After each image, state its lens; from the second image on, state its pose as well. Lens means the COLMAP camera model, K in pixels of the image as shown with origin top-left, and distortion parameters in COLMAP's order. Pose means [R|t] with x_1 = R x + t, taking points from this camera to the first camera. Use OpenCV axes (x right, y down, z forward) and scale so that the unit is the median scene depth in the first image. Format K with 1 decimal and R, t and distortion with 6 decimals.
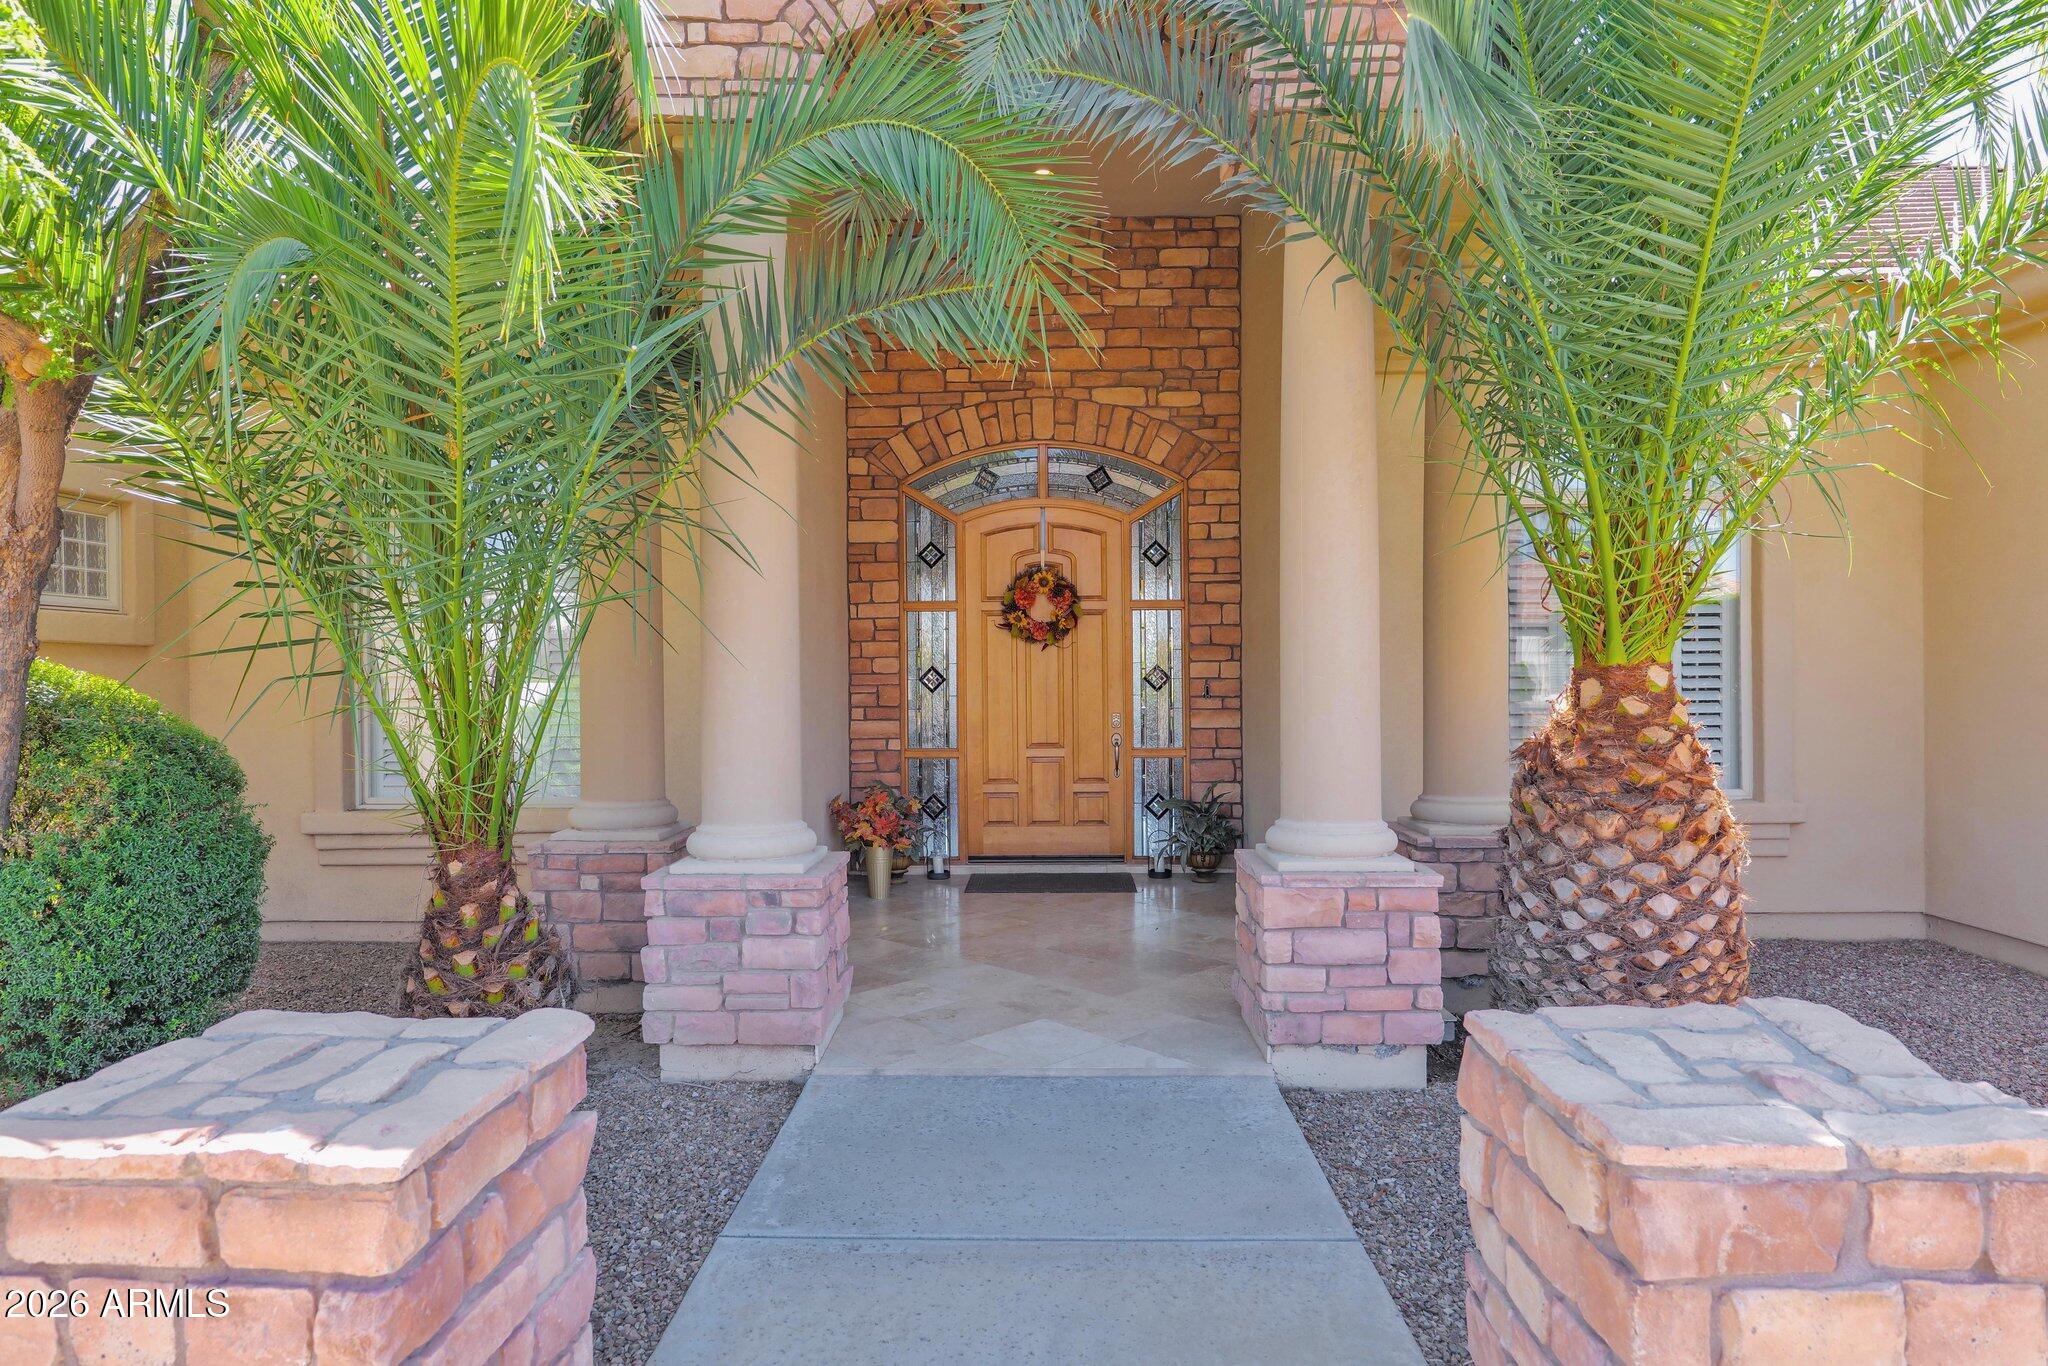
lens RADIAL K [[1220.4, 0, 1024.0], [0, 1220.4, 683.0], [0, 0, 1]] dist [0.002096, 0.000486]
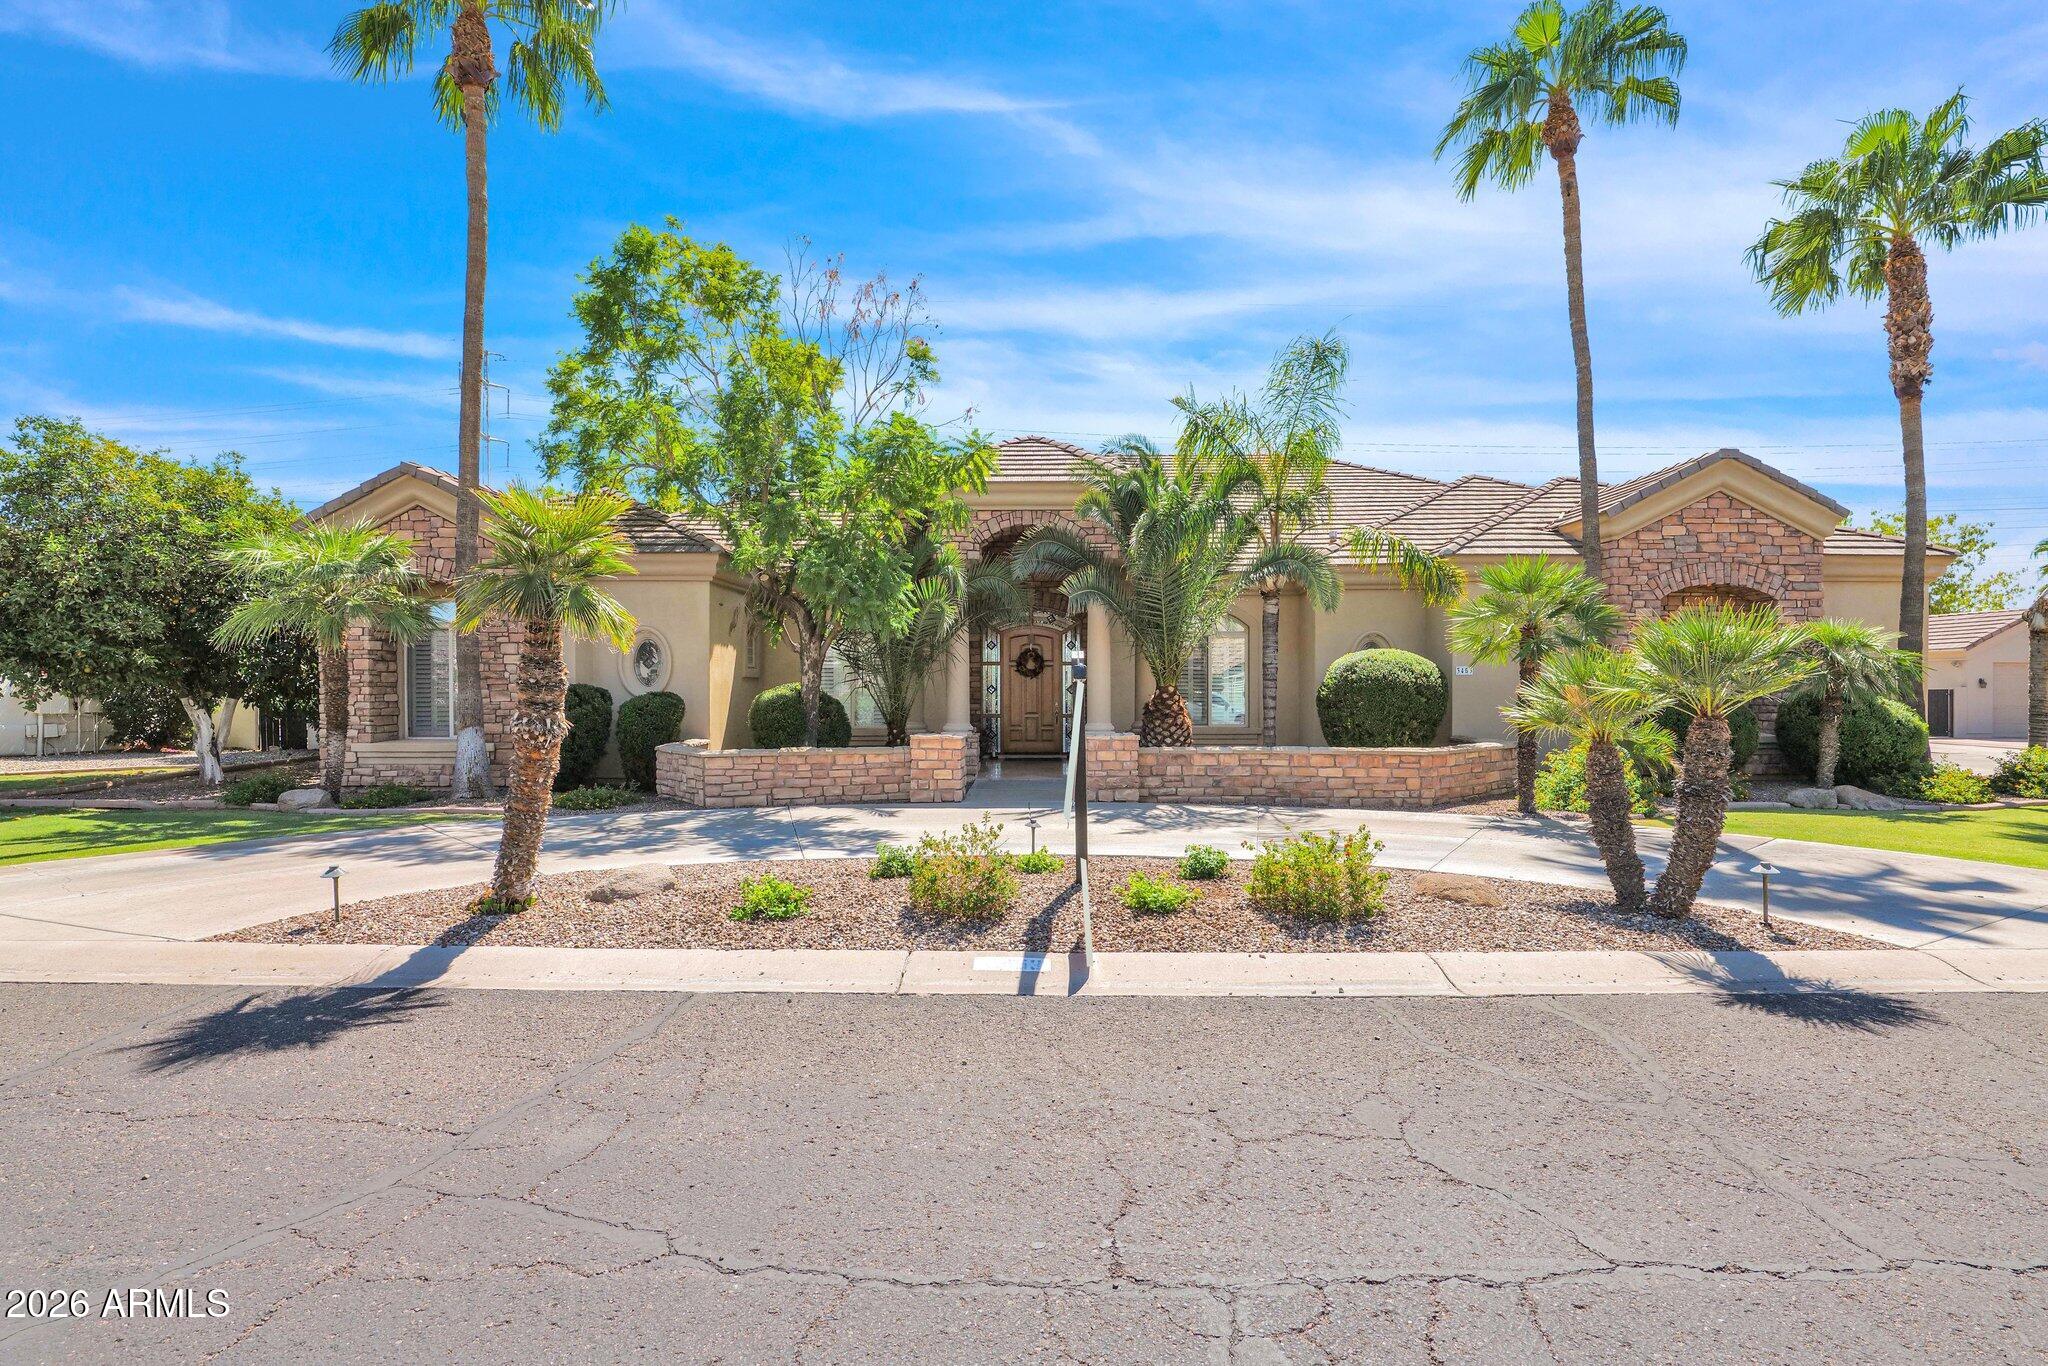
lens RADIAL K [[967.5, 0, 1029.7], [0, 967.5, 681.1], [0, 0, 1]] dist [-0.018038, 0.000119]
pose [[0.999964, 0.004195, 0.007417, -0.003846], [-0.004088, 0.999890, -0.014291, 0.009378], [-0.007476, 0.014260, 0.999870, -1.255425]]
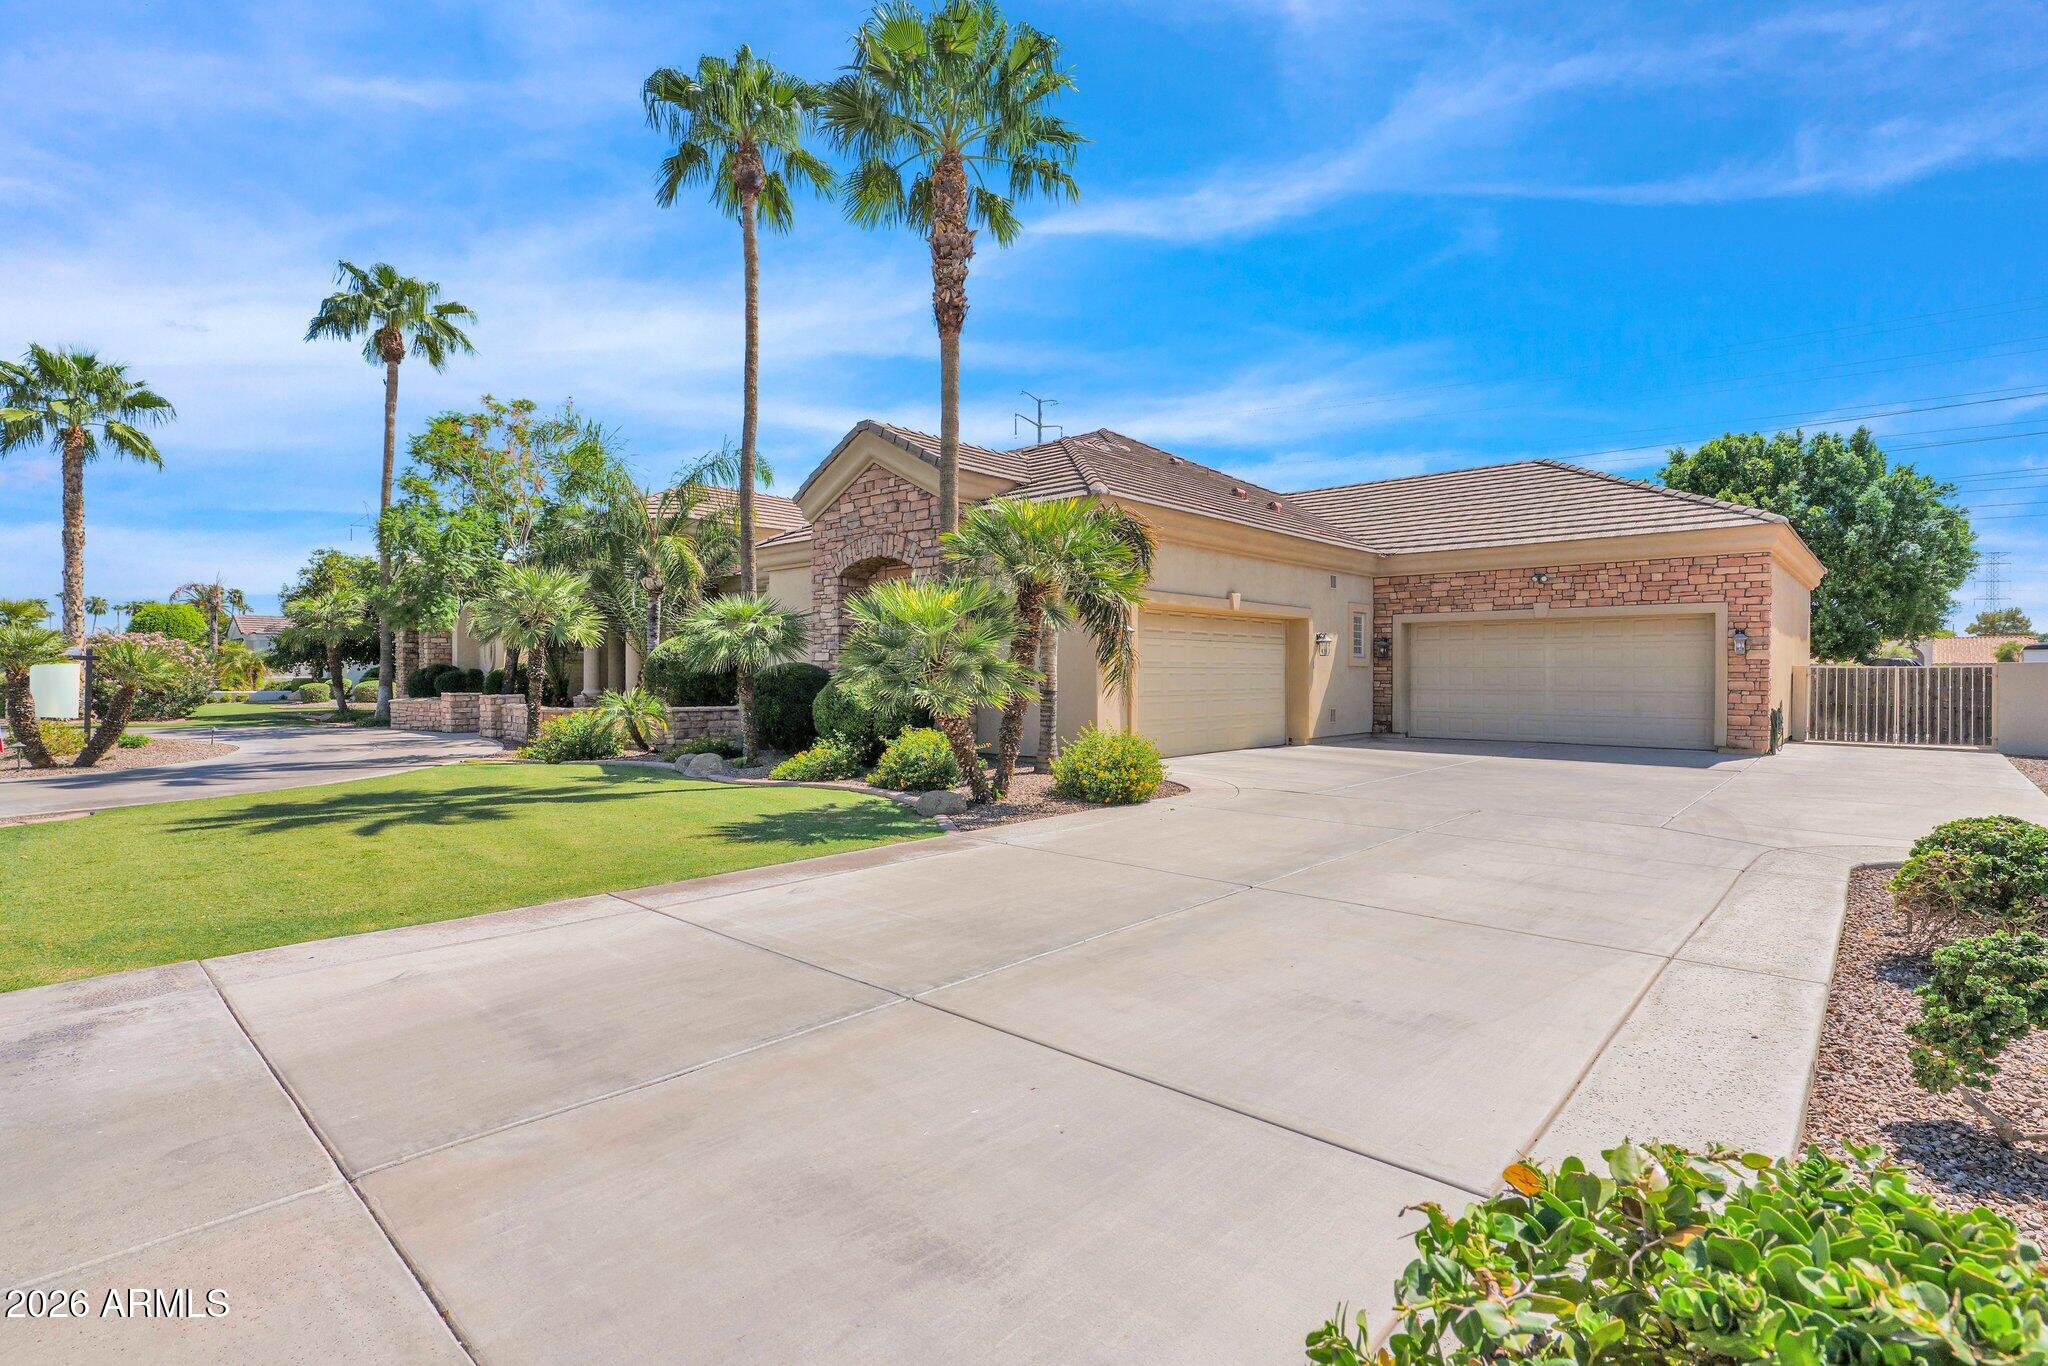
lens RADIAL K [[967.5, 0, 1029.7], [0, 967.5, 681.1], [0, 0, 1]] dist [-0.018038, 0.000119]
pose [[0.736135, 0.012027, -0.676728, 2.805090], [-0.010091, 0.999926, 0.006795, 0.012288], [0.676760, 0.001827, 0.736201, -0.581498]]
